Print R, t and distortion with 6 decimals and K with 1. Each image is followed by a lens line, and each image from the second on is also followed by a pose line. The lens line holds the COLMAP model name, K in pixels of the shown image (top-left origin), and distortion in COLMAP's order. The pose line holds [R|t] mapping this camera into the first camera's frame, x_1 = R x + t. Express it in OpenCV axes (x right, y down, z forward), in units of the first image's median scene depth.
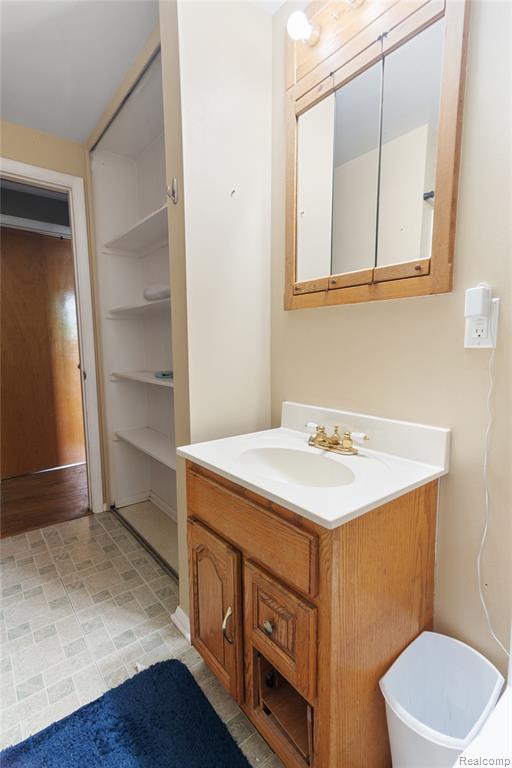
lens RADIAL K [[366.2, 0, 256.0], [0, 366.2, 384.0], [0, 0, 1]] dist [0.000643, -0.000059]
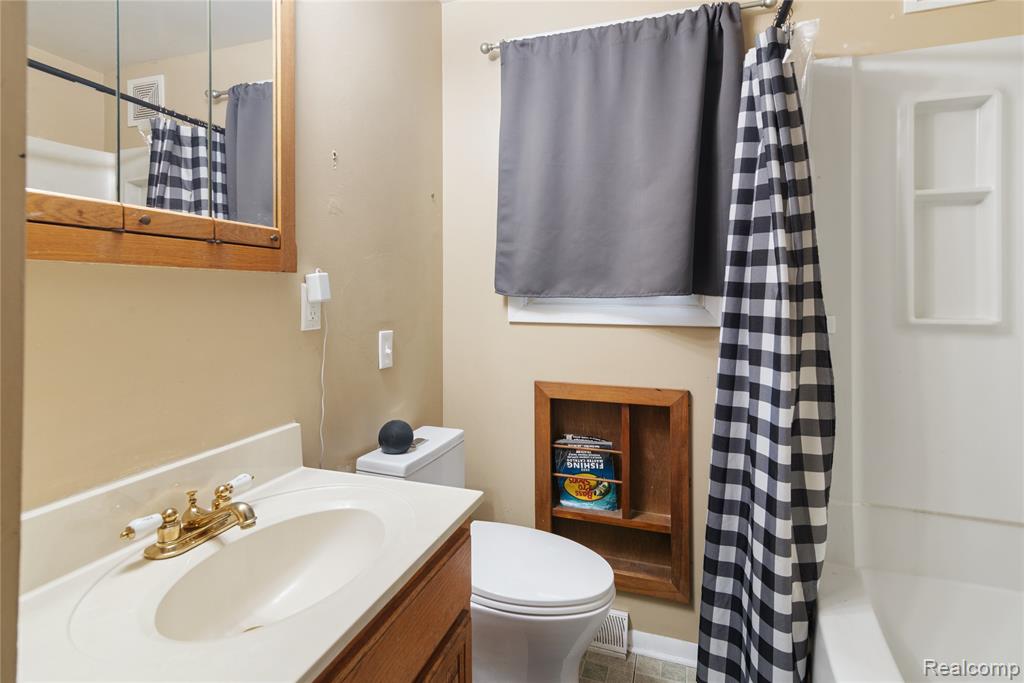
lens RADIAL K [[500.6, 0, 508.9], [0, 500.6, 304.5], [0, 0, 1]] dist [-0.000238, -0.000092]
pose [[-0.537898, 0.000053, 0.843010, -0.691777], [0.111889, 0.991157, 0.071330, -0.166574], [-0.835552, 0.132691, -0.533148, 1.031201]]
